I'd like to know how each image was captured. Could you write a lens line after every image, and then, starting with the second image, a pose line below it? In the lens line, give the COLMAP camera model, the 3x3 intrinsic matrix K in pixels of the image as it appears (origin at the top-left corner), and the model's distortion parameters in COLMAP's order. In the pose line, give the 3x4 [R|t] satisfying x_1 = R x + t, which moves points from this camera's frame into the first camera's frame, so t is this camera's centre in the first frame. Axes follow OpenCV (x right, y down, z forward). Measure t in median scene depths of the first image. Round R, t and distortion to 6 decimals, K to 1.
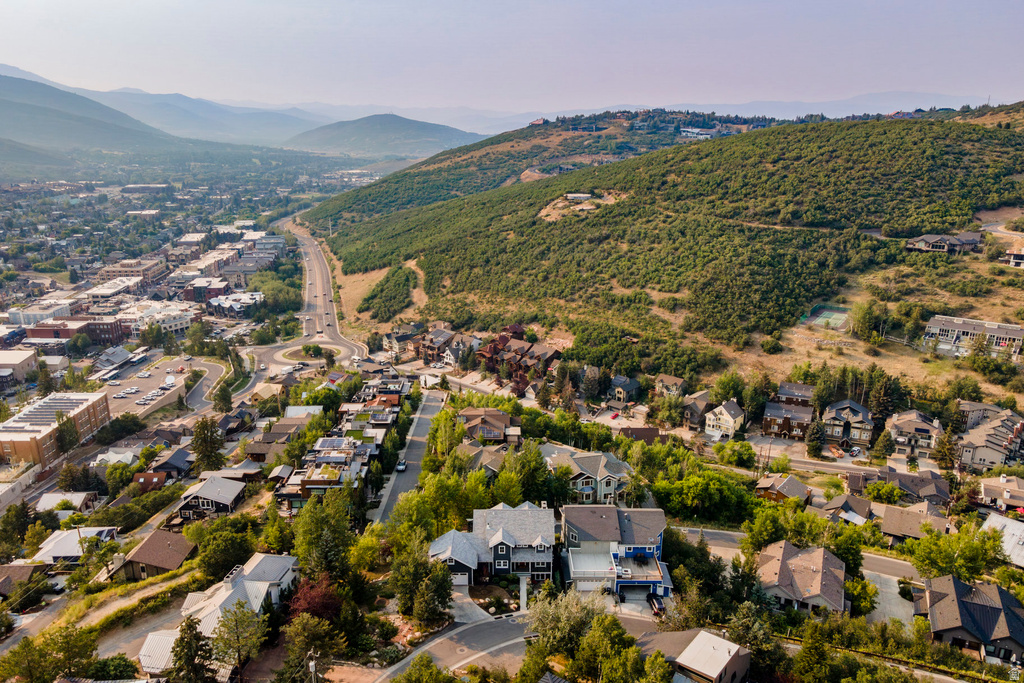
lens RADIAL K [[785.0, 0, 512.0], [0, 785.0, 341.5], [0, 0, 1]] dist [0.048803, 0.007021]
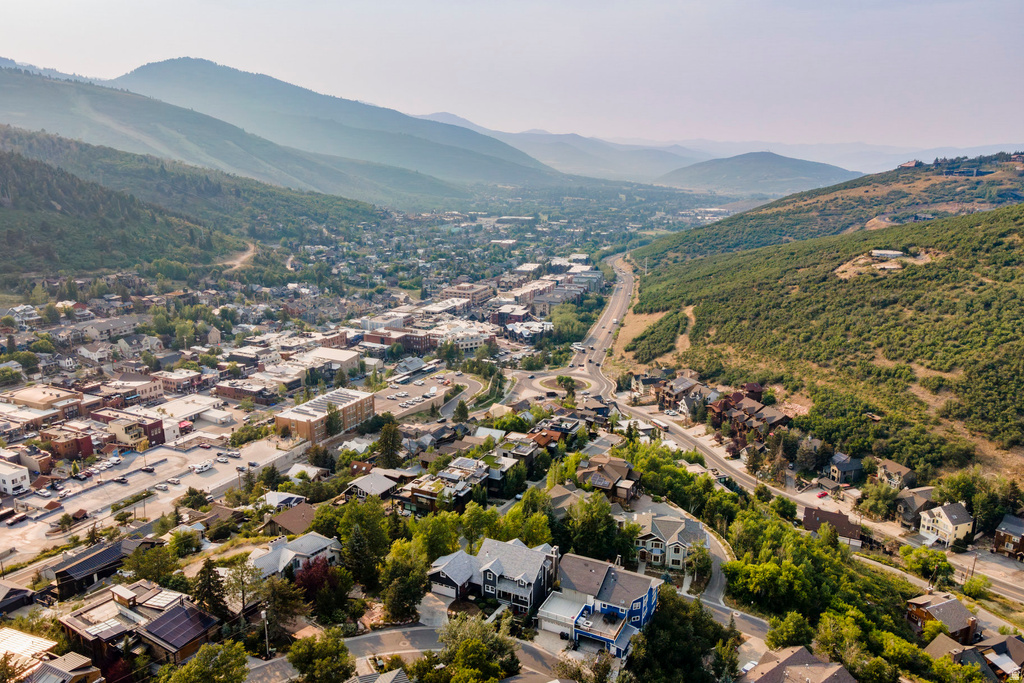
lens RADIAL K [[785.0, 0, 512.0], [0, 785.0, 341.5], [0, 0, 1]] dist [0.048803, 0.007021]
pose [[0.895517, 0.111948, -0.430717, 0.141250], [-0.130211, 0.991400, -0.013052, -0.019462], [0.425552, 0.067772, 0.902393, -0.014951]]
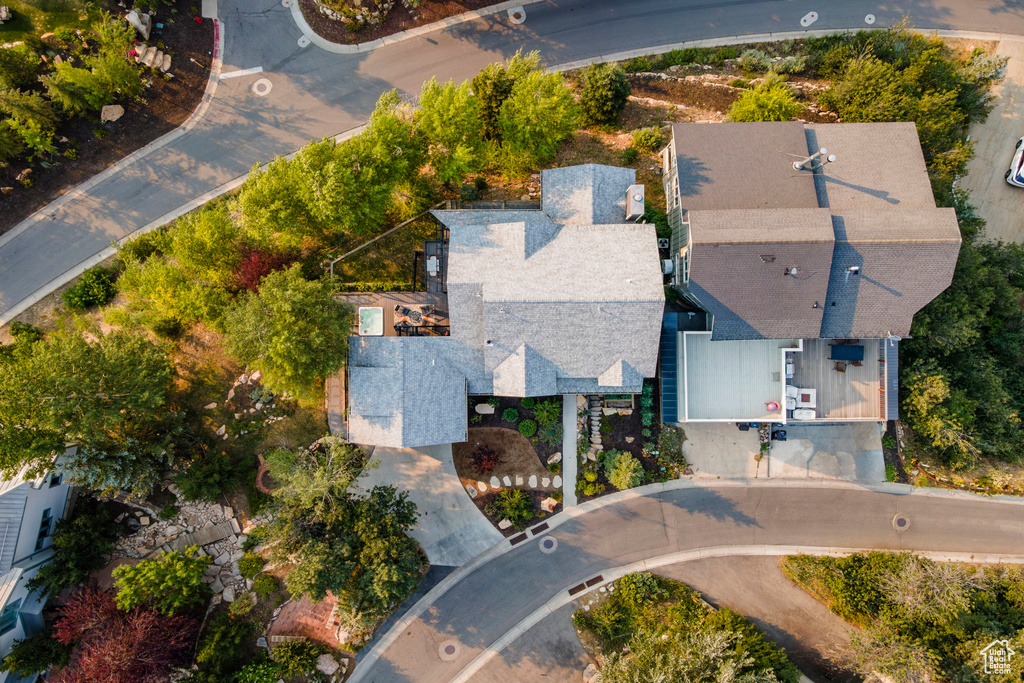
lens RADIAL K [[785.0, 0, 512.0], [0, 785.0, 341.5], [0, 0, 1]] dist [0.048803, 0.007021]
pose [[0.999954, 0.007869, 0.005495, -0.006756], [-0.007291, 0.250479, 0.968095, -0.043151], [0.006241, -0.968090, 0.250525, 0.274256]]
